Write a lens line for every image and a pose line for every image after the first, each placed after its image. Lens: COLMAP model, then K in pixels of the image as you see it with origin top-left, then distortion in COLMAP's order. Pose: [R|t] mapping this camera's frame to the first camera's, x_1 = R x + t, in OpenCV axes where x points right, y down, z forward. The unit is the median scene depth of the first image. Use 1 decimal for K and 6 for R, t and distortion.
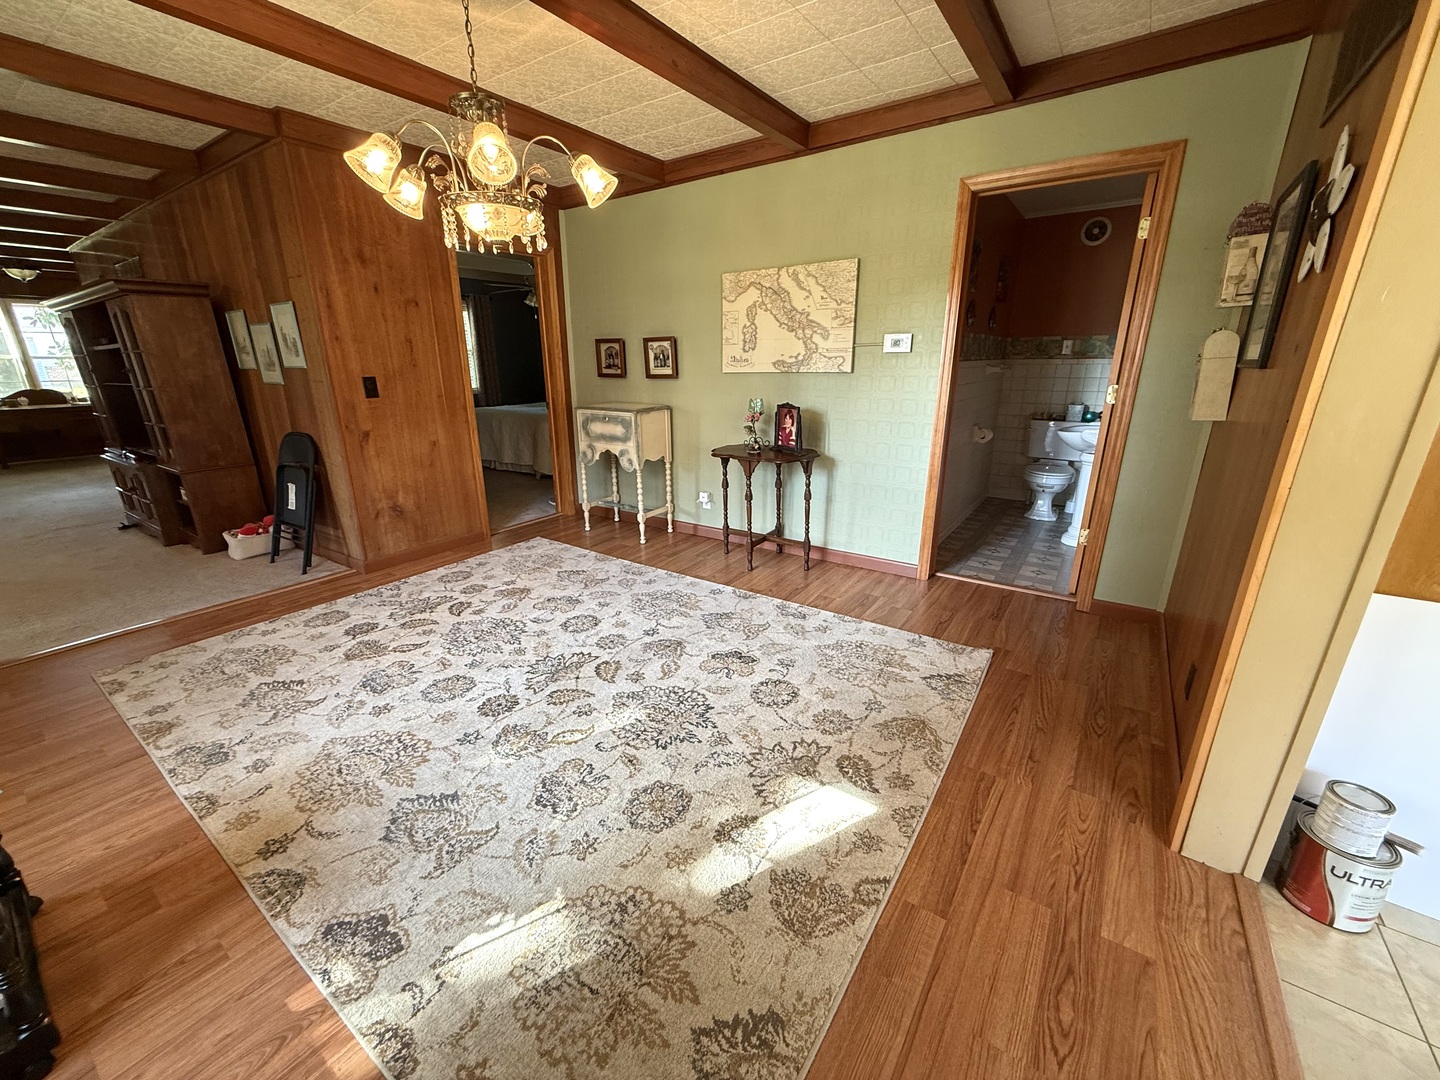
lens RADIAL K [[572.6, 0, 720.1], [0, 572.6, 541.9], [0, 0, 1]] dist [-0.000735, 0.000079]
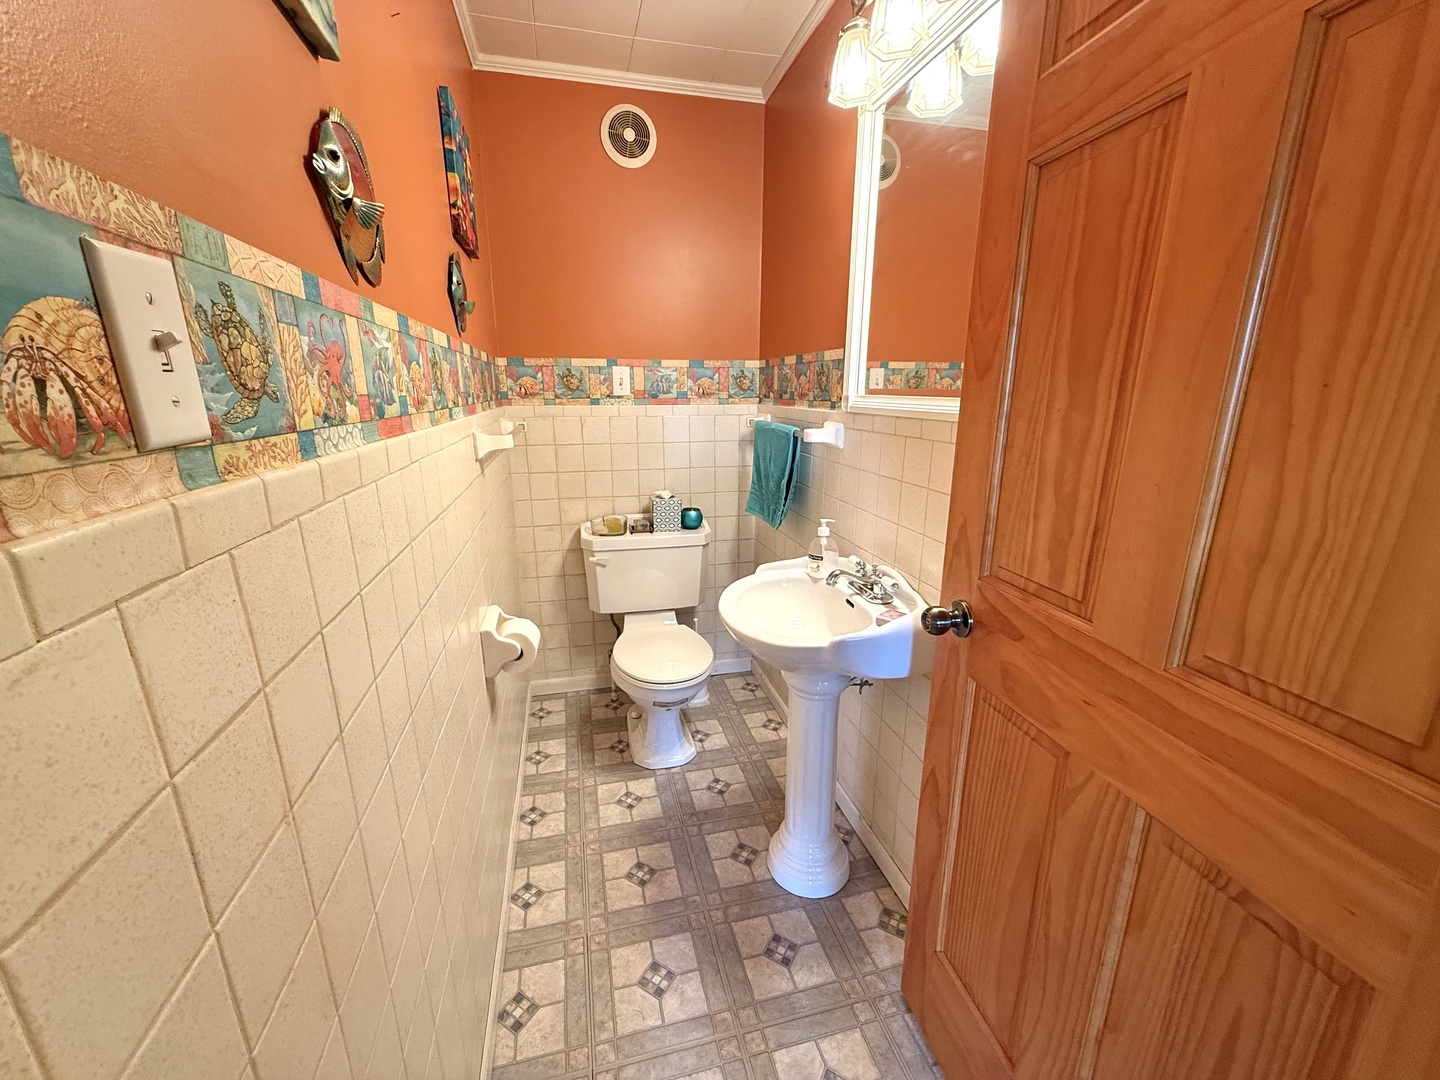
lens RADIAL K [[572.6, 0, 719.1], [0, 572.6, 539.9], [0, 0, 1]] dist [-0.000735, 0.000079]
pose [[0.657592, -0.188749, 0.729347, 0.283260], [0.228859, 0.972405, 0.045306, -0.212750], [-0.717772, 0.137125, 0.682643, 0.627671]]
